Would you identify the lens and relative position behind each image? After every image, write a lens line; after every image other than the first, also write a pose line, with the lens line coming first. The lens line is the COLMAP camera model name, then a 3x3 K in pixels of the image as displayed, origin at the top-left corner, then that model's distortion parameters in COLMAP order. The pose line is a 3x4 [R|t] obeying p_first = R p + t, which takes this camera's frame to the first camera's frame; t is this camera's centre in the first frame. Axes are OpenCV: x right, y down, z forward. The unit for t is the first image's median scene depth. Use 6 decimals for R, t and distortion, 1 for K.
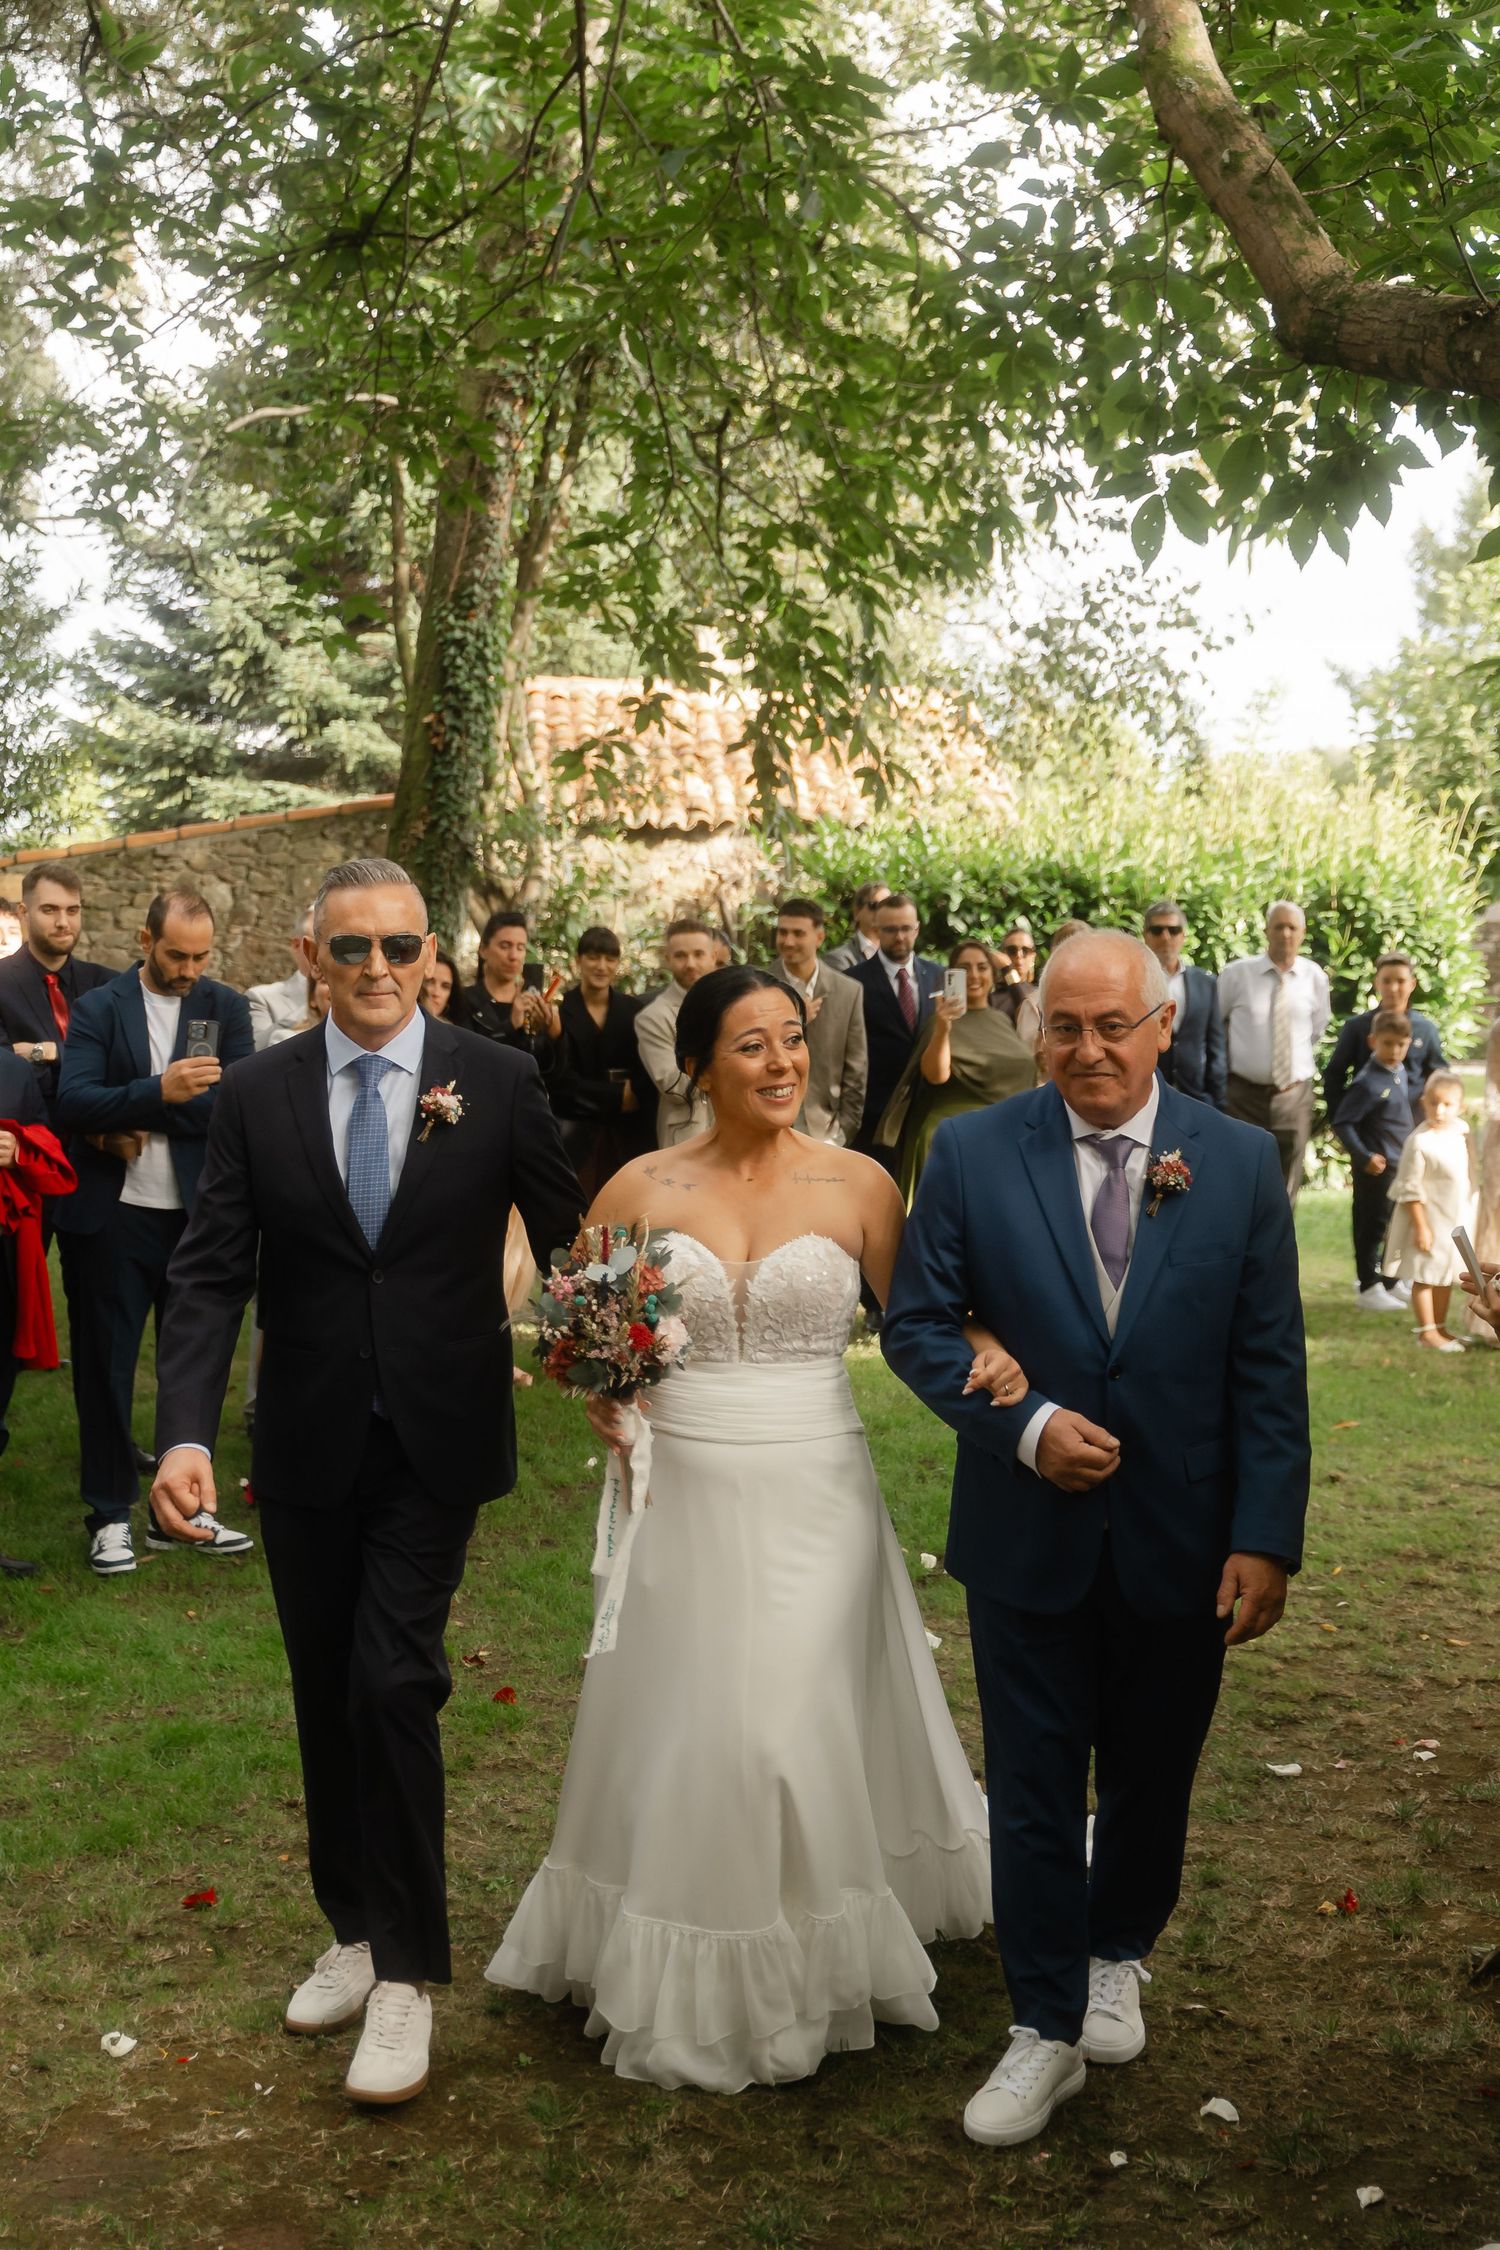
lens RADIAL K [[2726.7, 0, 748.1], [0, 2726.7, 1107.4], [0, 0, 1]] dist [0.003925, 0.000000]
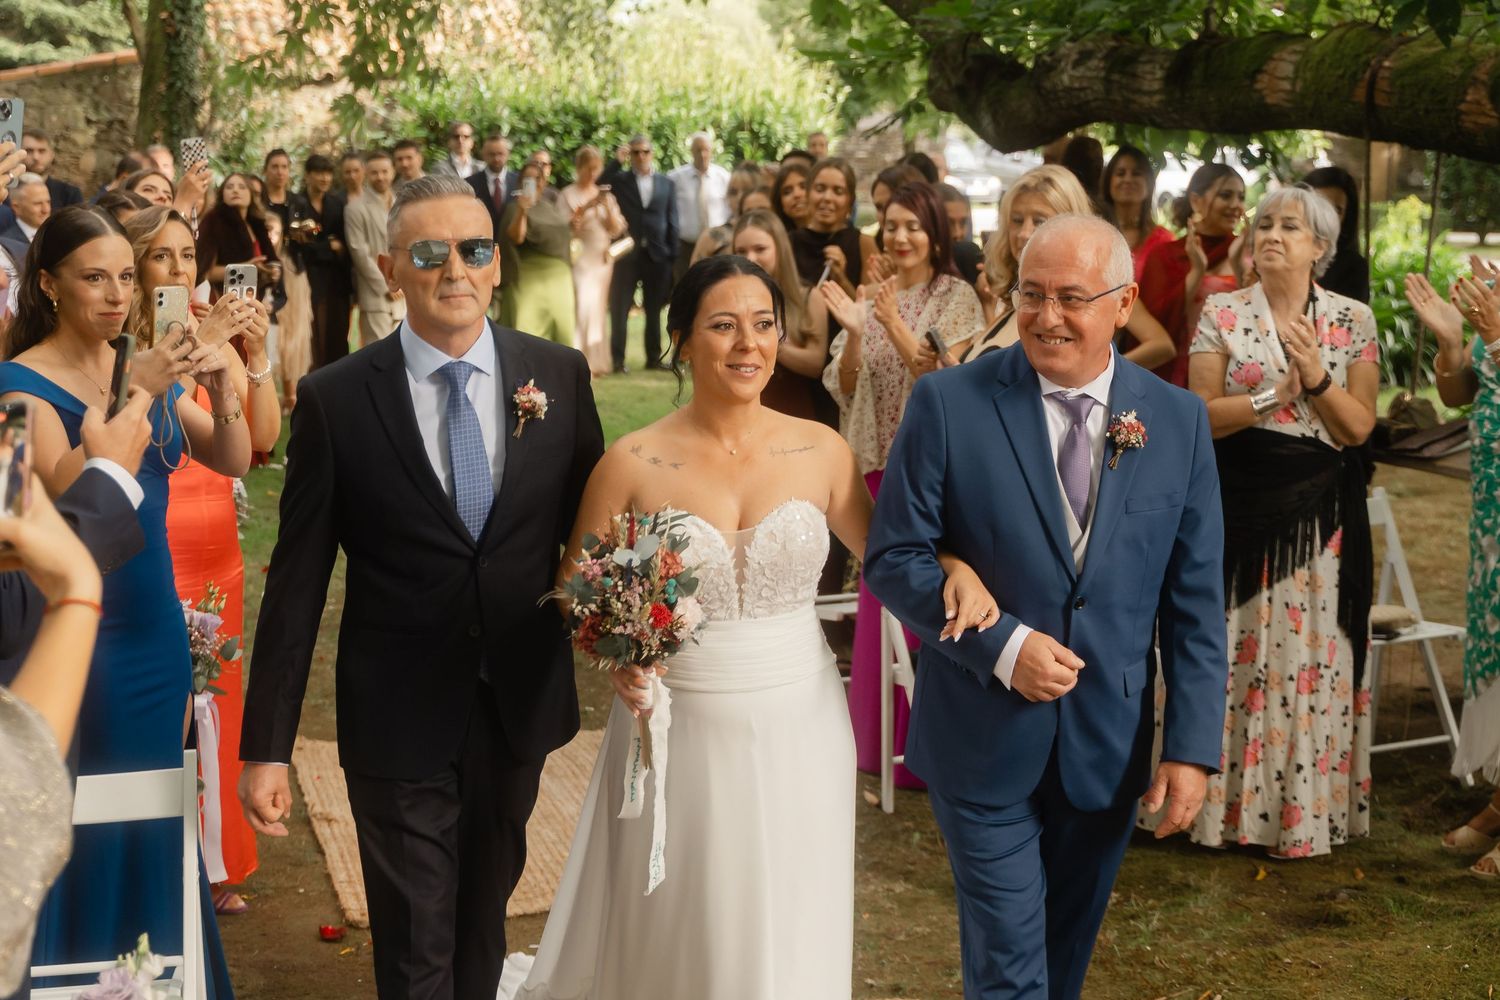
lens RADIAL K [[2317.3, 0, 753.0], [0, 2317.3, 505.3], [0, 0, 1]] dist [0.005366, 0.000000]
pose [[0.980477, -0.042615, 0.191959, -0.047079], [0.023854, 0.994801, 0.099004, 0.009863], [-0.195180, -0.092492, 0.976396, -0.323364]]
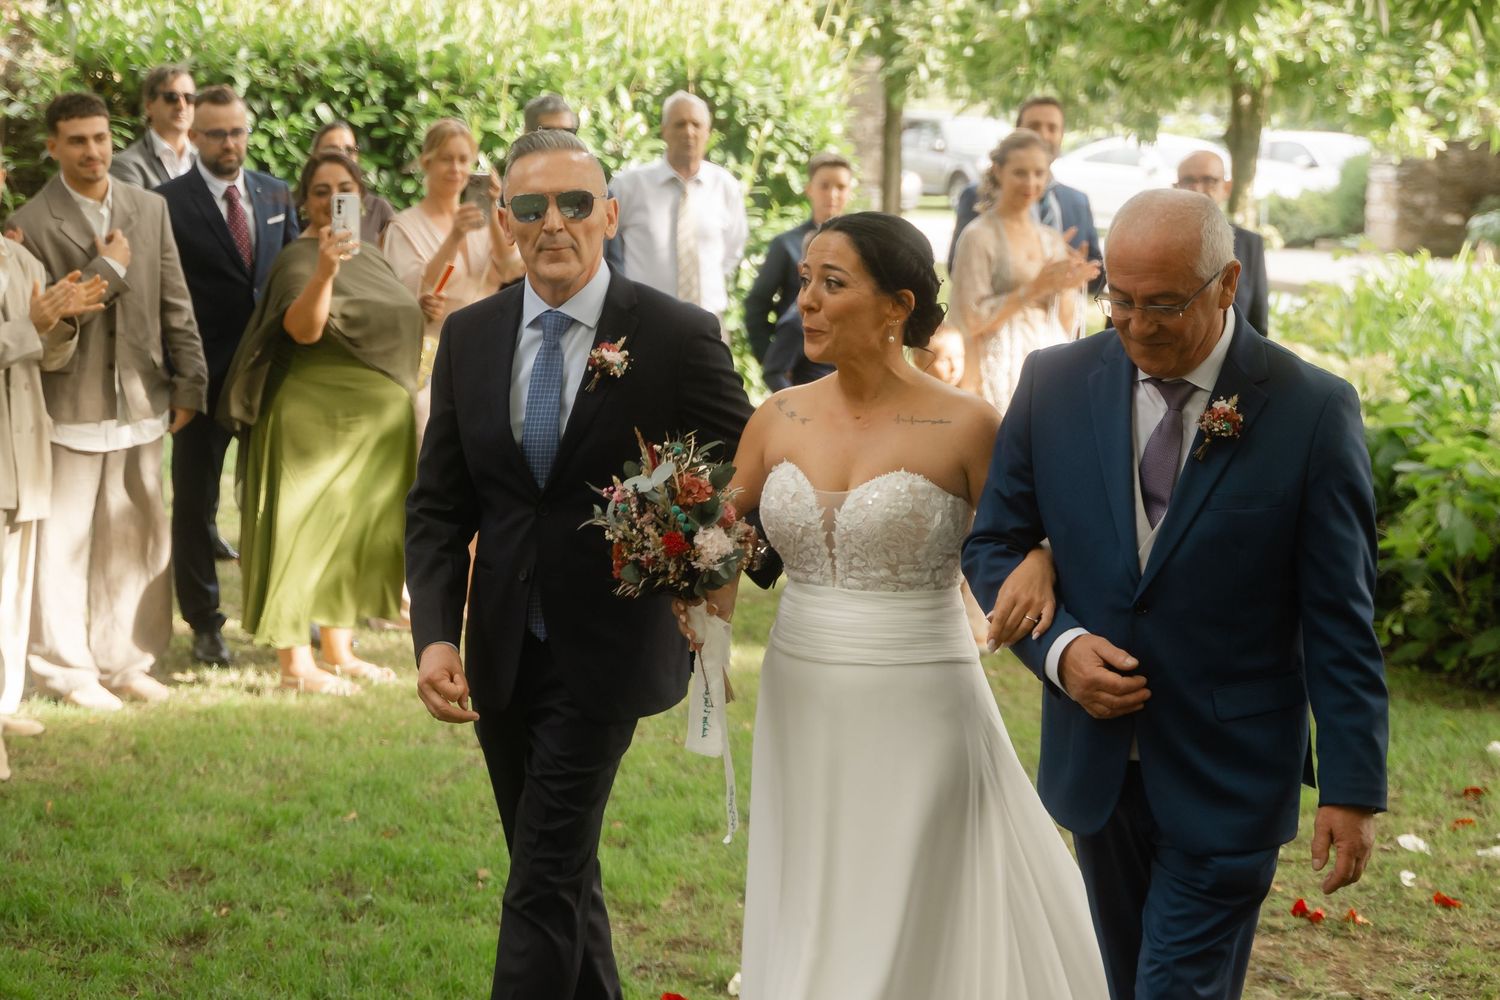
lens RADIAL K [[2852.3, 0, 759.0], [0, 2852.3, 495.4], [0, 0, 1]] dist [0.008316, 0.000000]
pose [[0.958841, -0.038136, 0.281372, -0.019759], [0.017493, 0.996991, 0.075516, -0.015266], [-0.283405, -0.067486, 0.956623, 0.134524]]
